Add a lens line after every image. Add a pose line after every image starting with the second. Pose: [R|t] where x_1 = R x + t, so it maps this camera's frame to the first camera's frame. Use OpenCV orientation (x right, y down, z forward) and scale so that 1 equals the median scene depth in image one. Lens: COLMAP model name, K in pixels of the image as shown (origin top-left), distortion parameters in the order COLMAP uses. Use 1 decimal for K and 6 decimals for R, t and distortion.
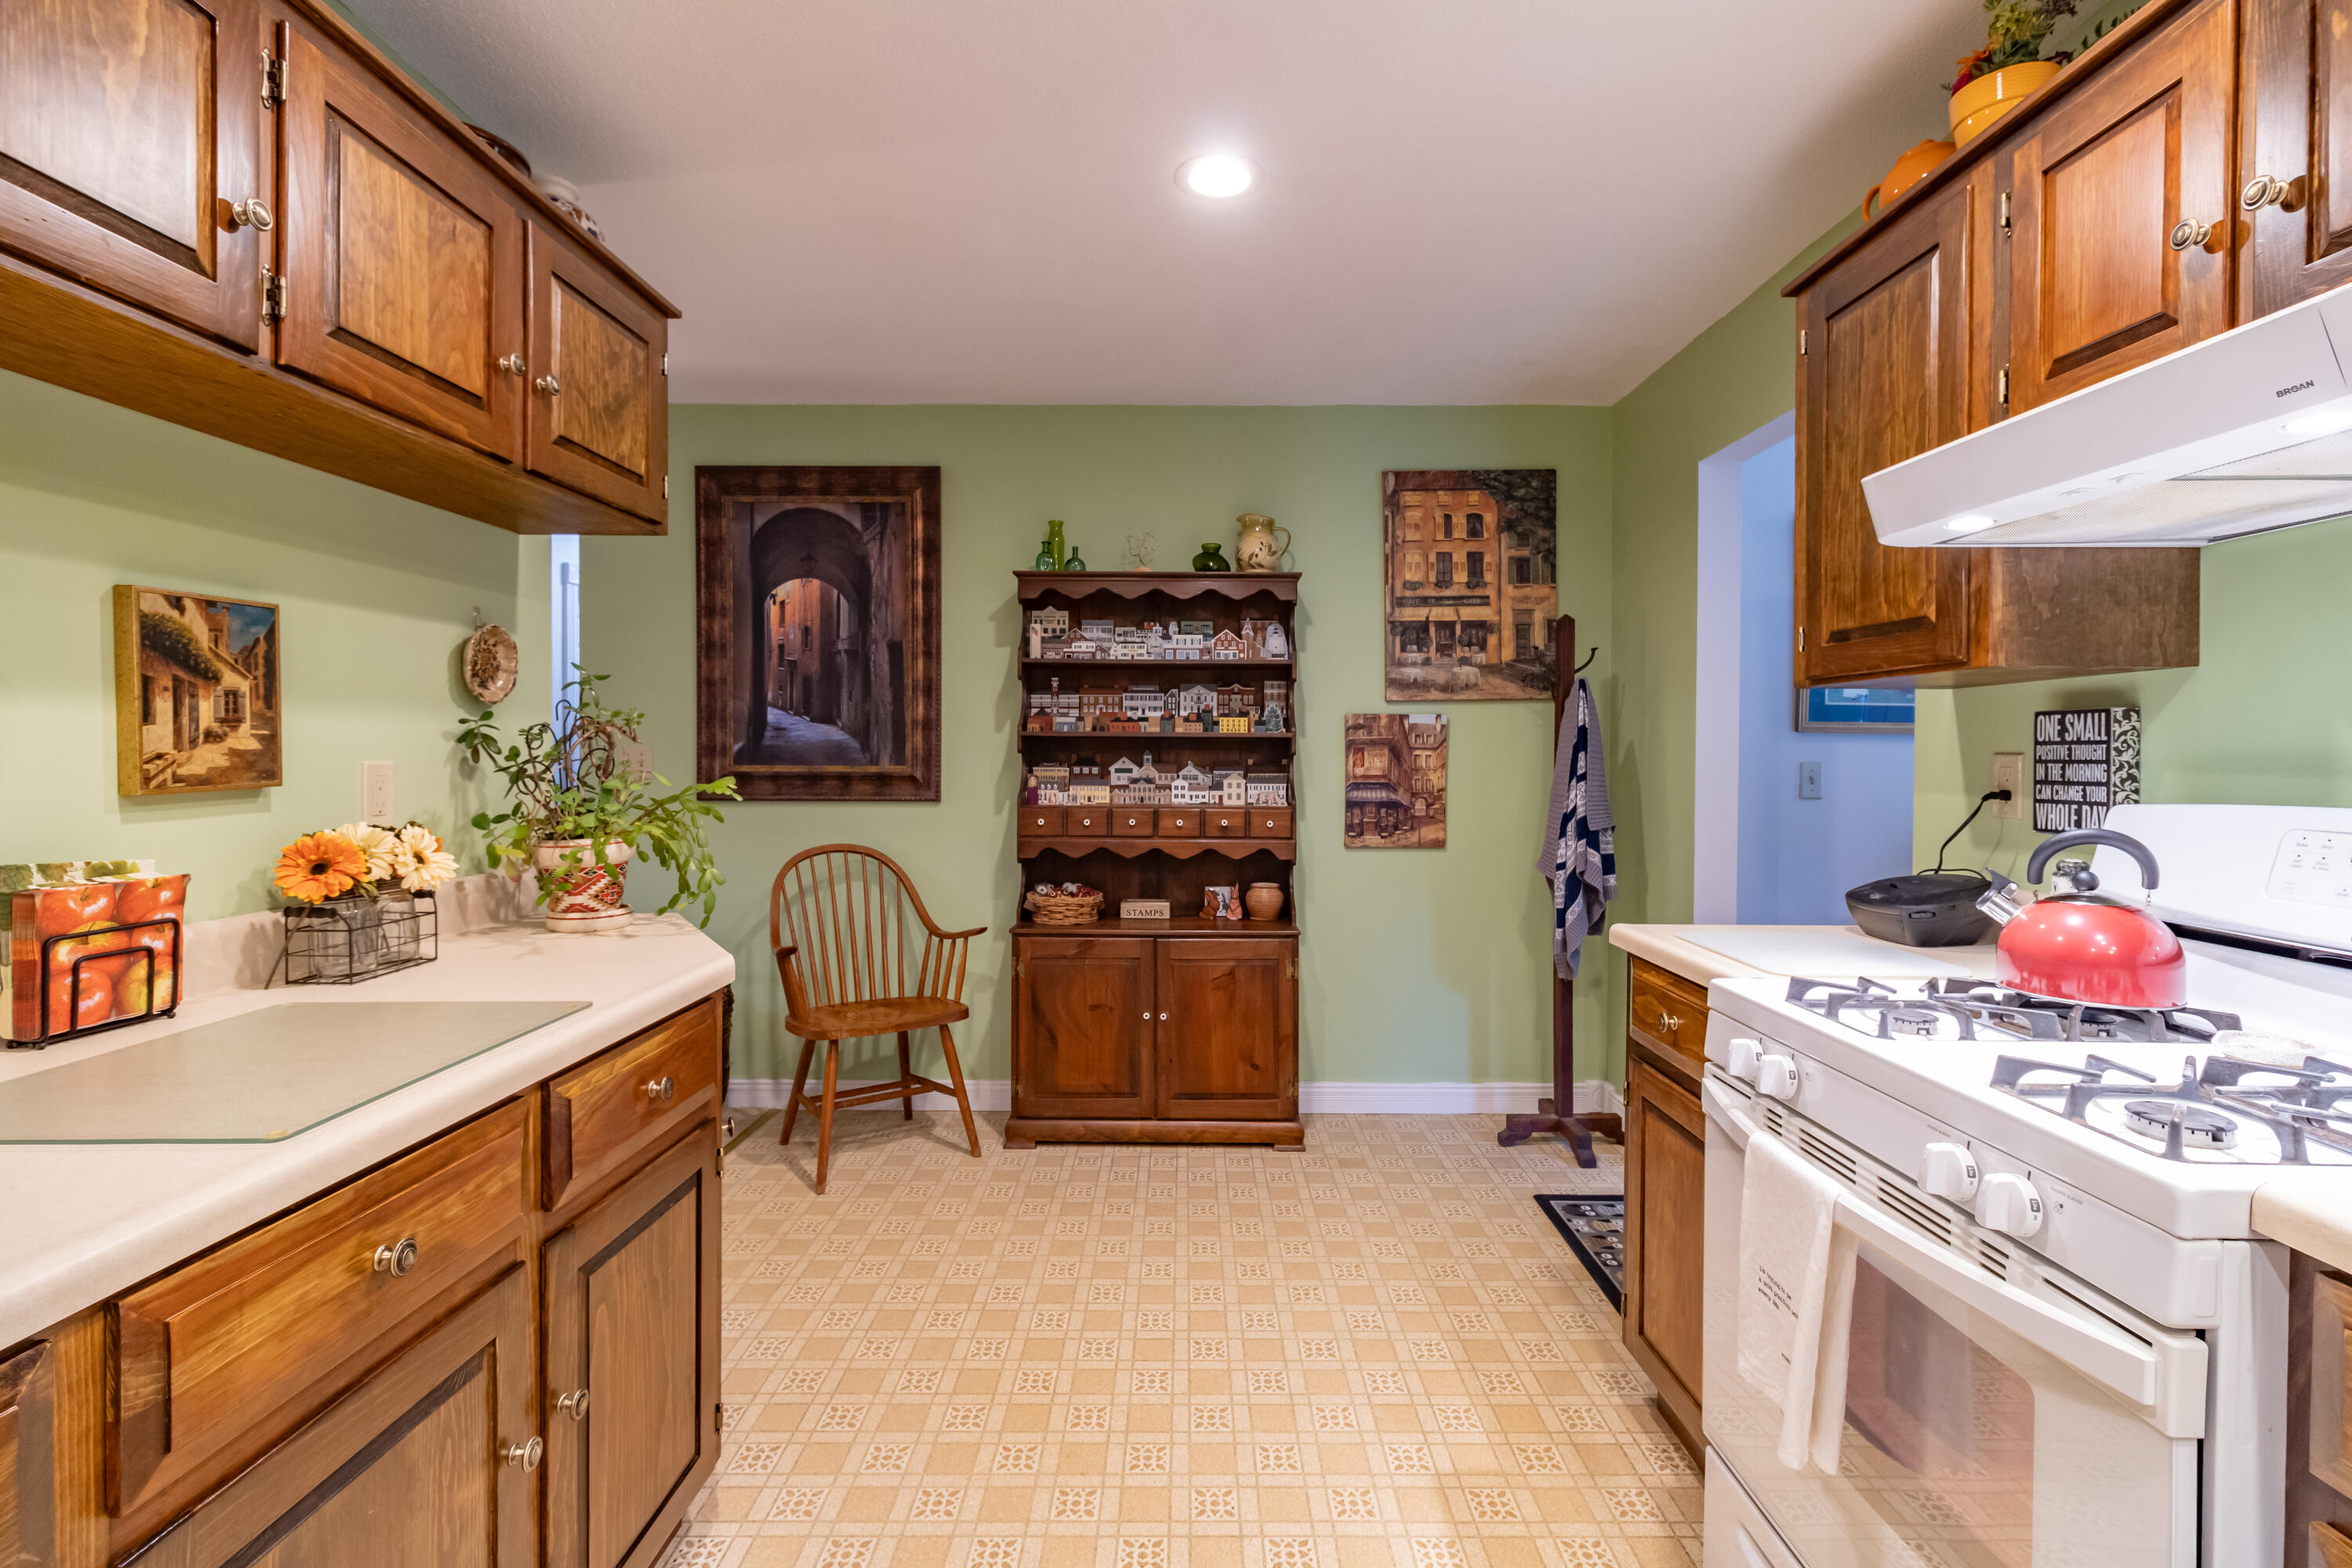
lens RADIAL K [[1091.6, 0, 1177.8], [0, 1091.6, 763.1], [0, 0, 1]] dist [-0.000353, -0.000458]
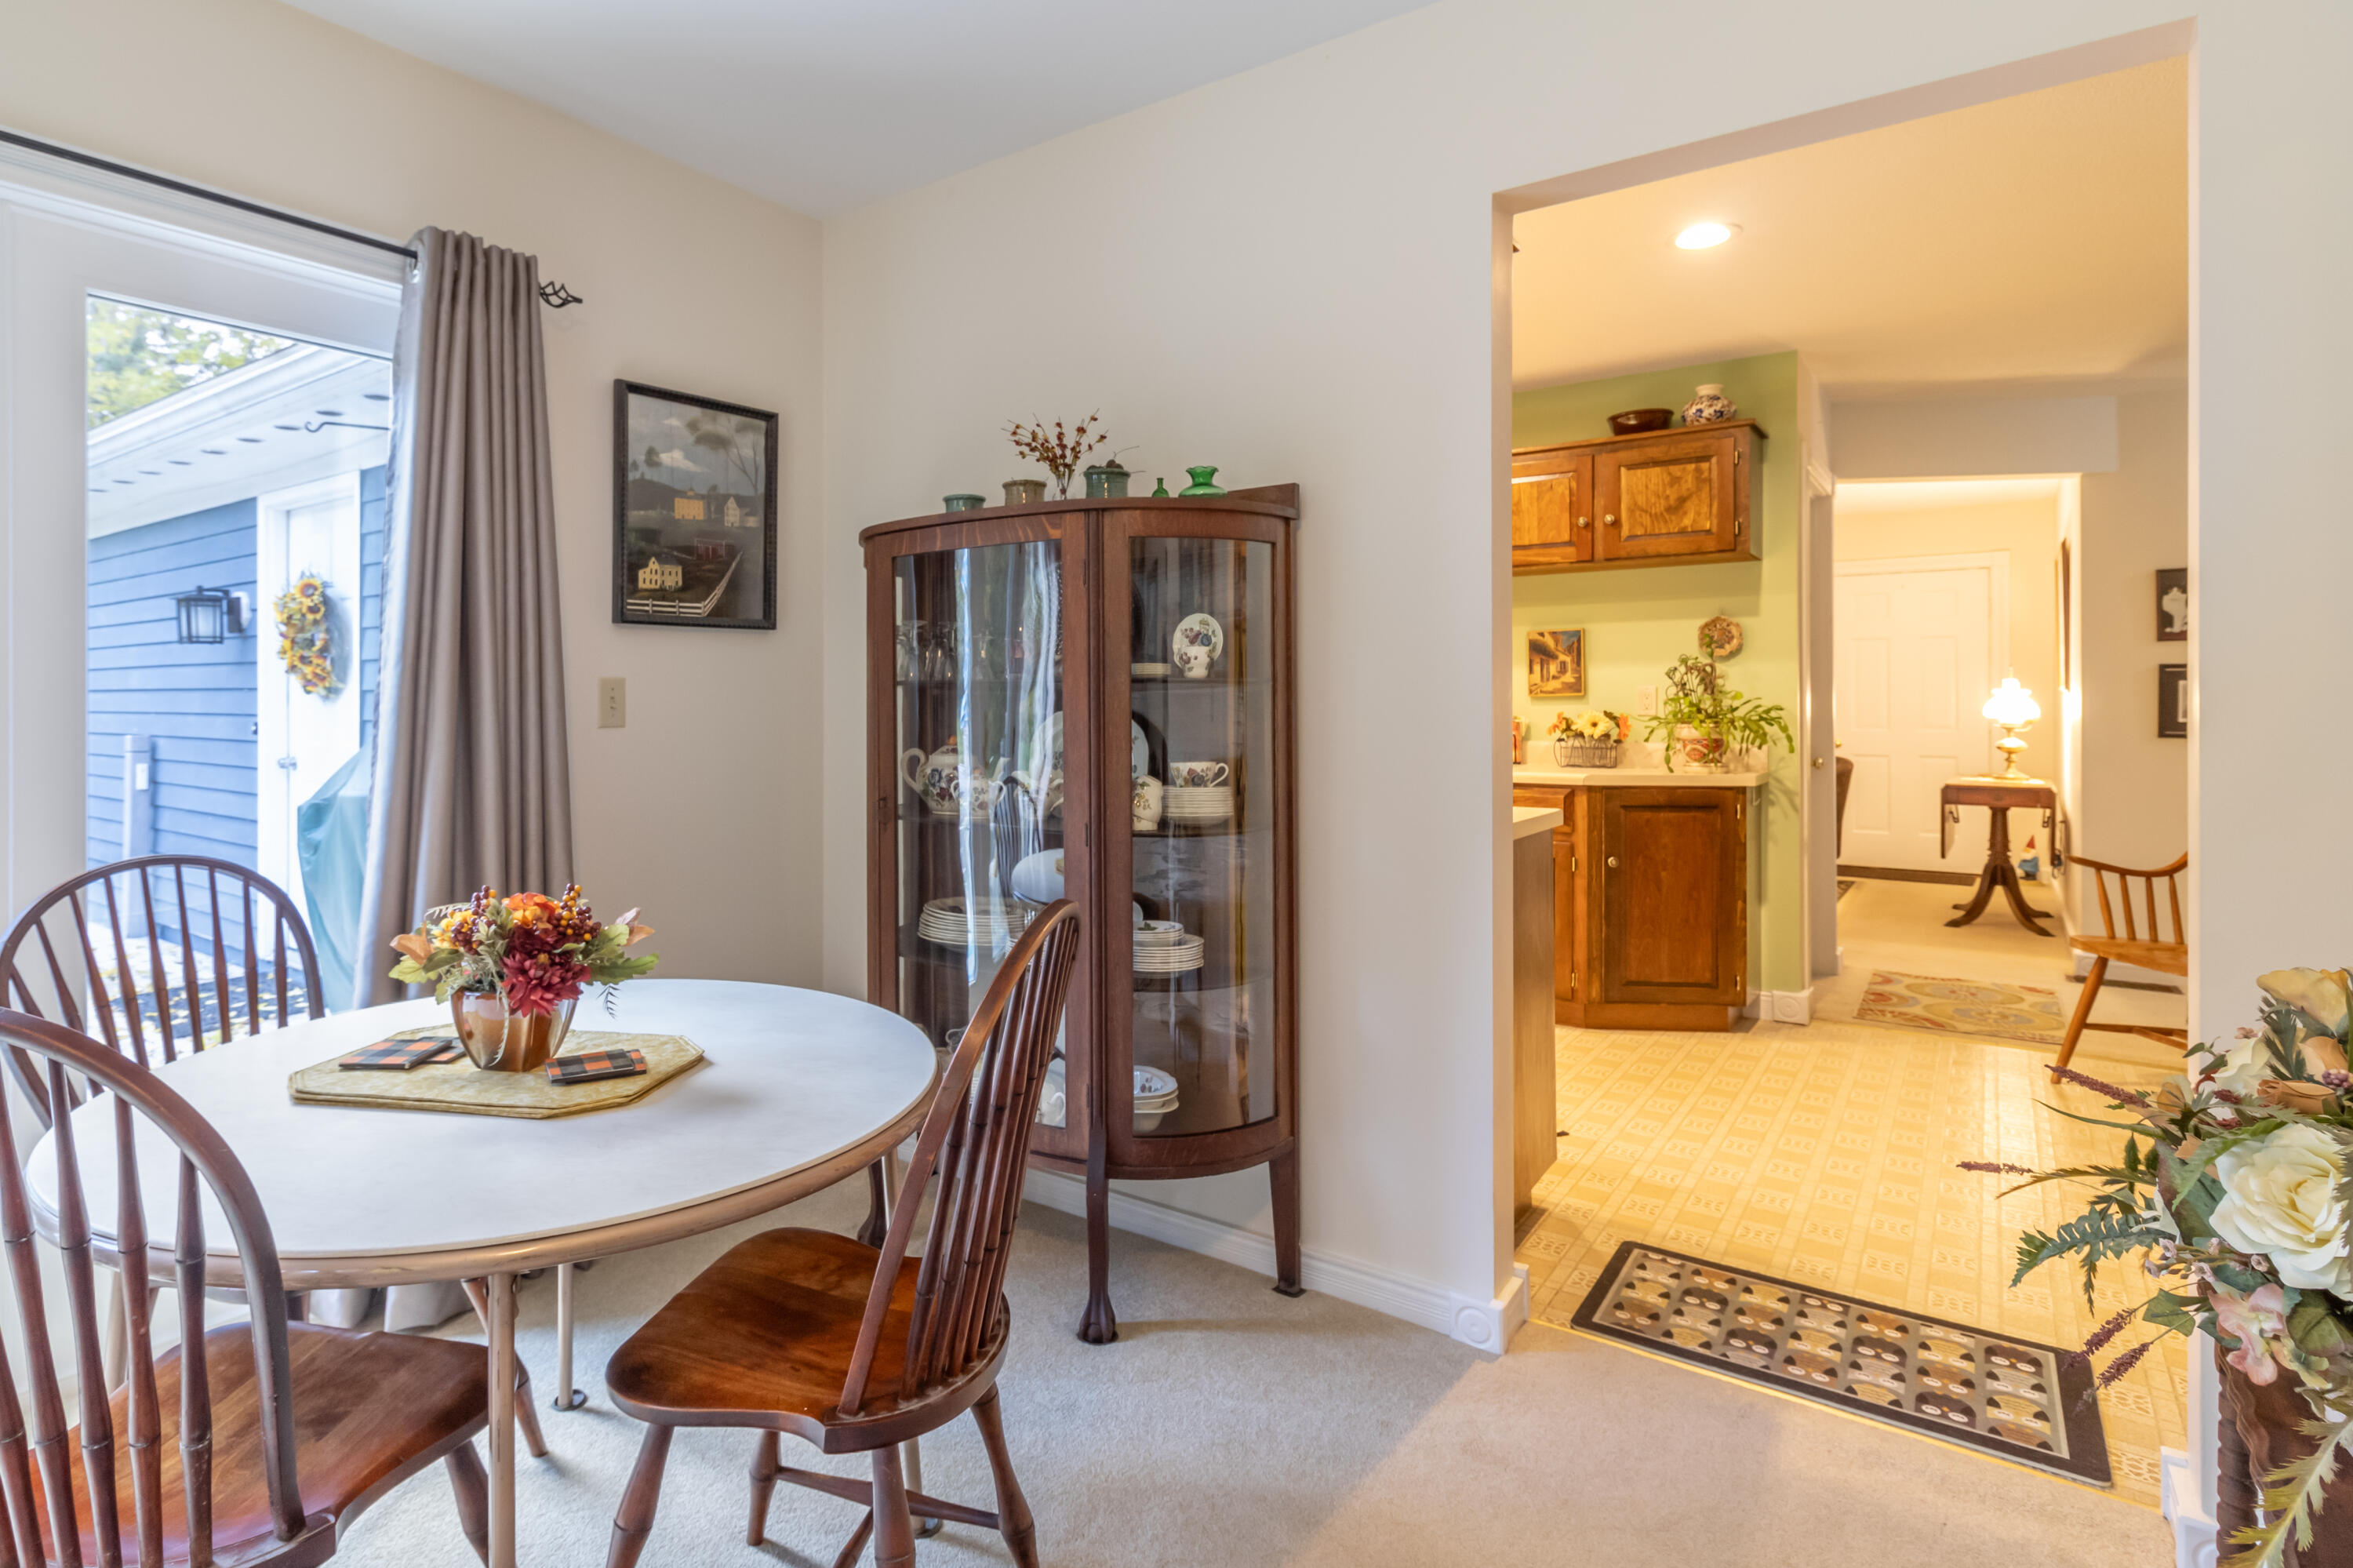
lens RADIAL K [[1092.1, 0, 1169.6], [0, 1092.1, 709.1], [0, 0, 1]] dist [-0.000353, -0.000458]
pose [[-0.526069, 0.002896, -0.850437, 1.595755], [-0.010171, 0.999901, 0.009696, 0.031302], [0.850381, 0.013751, -0.525988, 1.228676]]
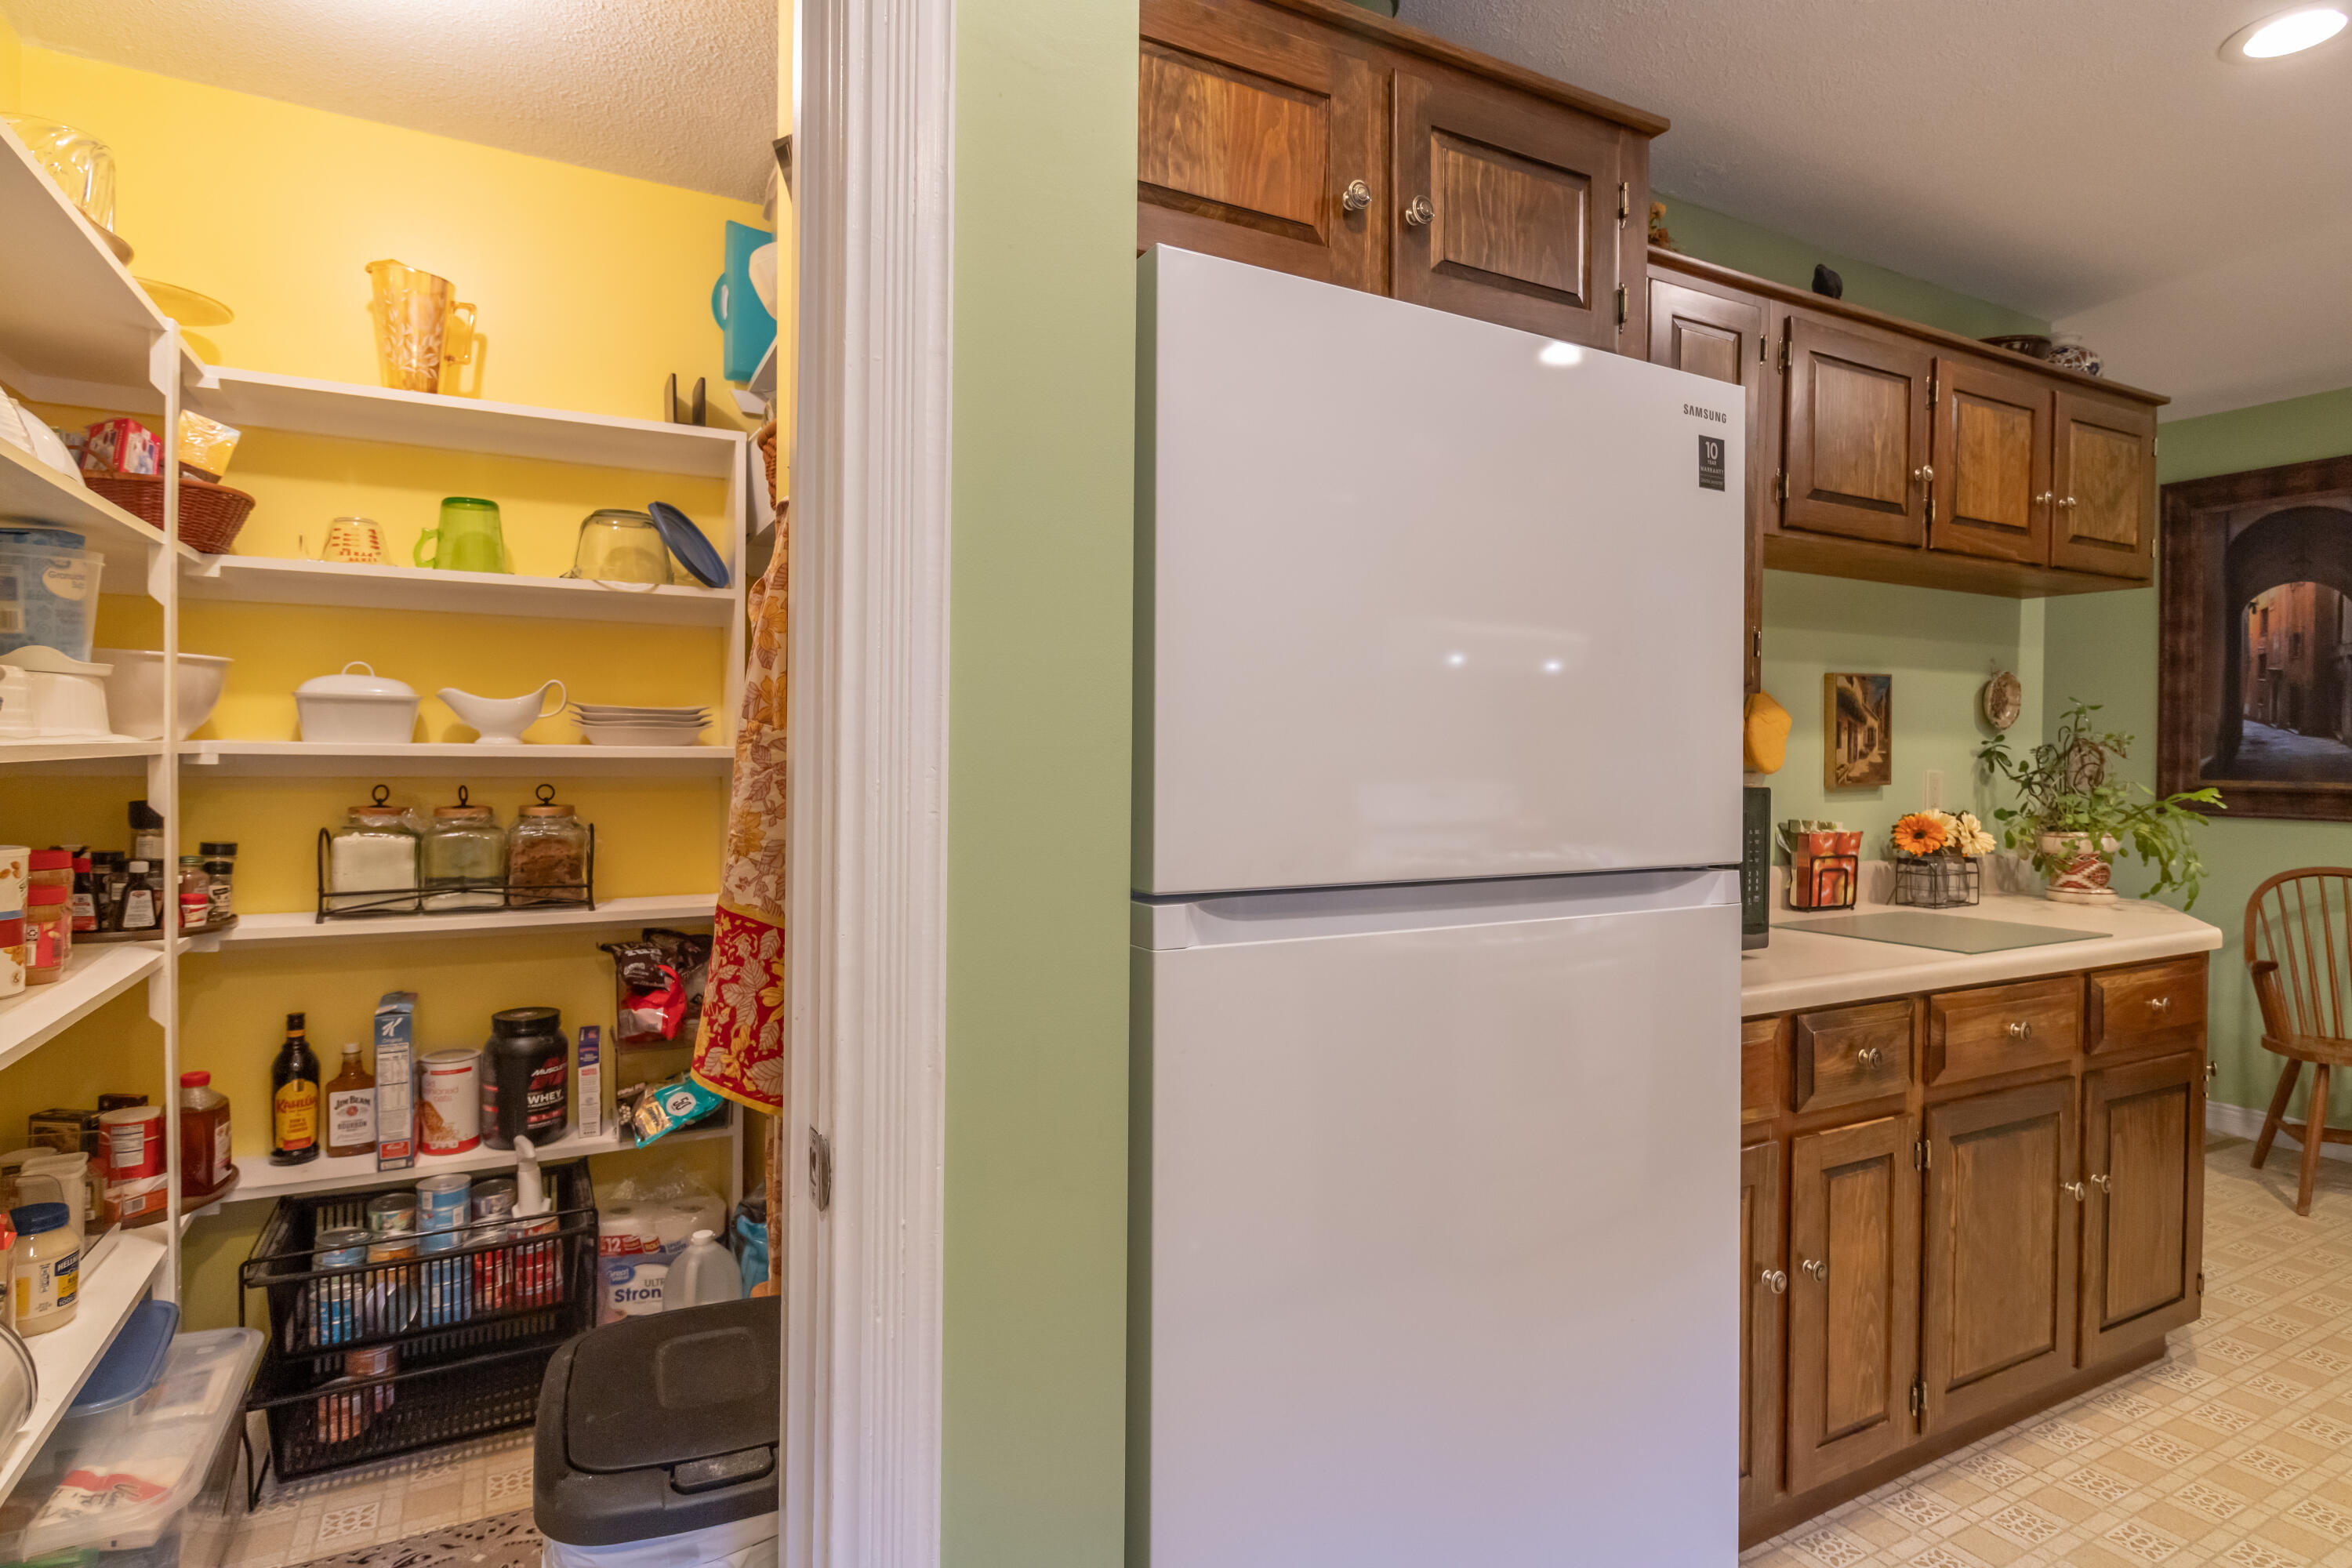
lens RADIAL K [[1248.3, 0, 1180.5], [0, 1248.3, 762.6], [0, 0, 1]] dist [-0.000739, -0.001277]
pose [[0.493830, 0.011034, -0.869488, 0.223662], [-0.018619, 0.999824, 0.002113, 0.002853], [0.869359, 0.015146, 0.493949, -0.678507]]
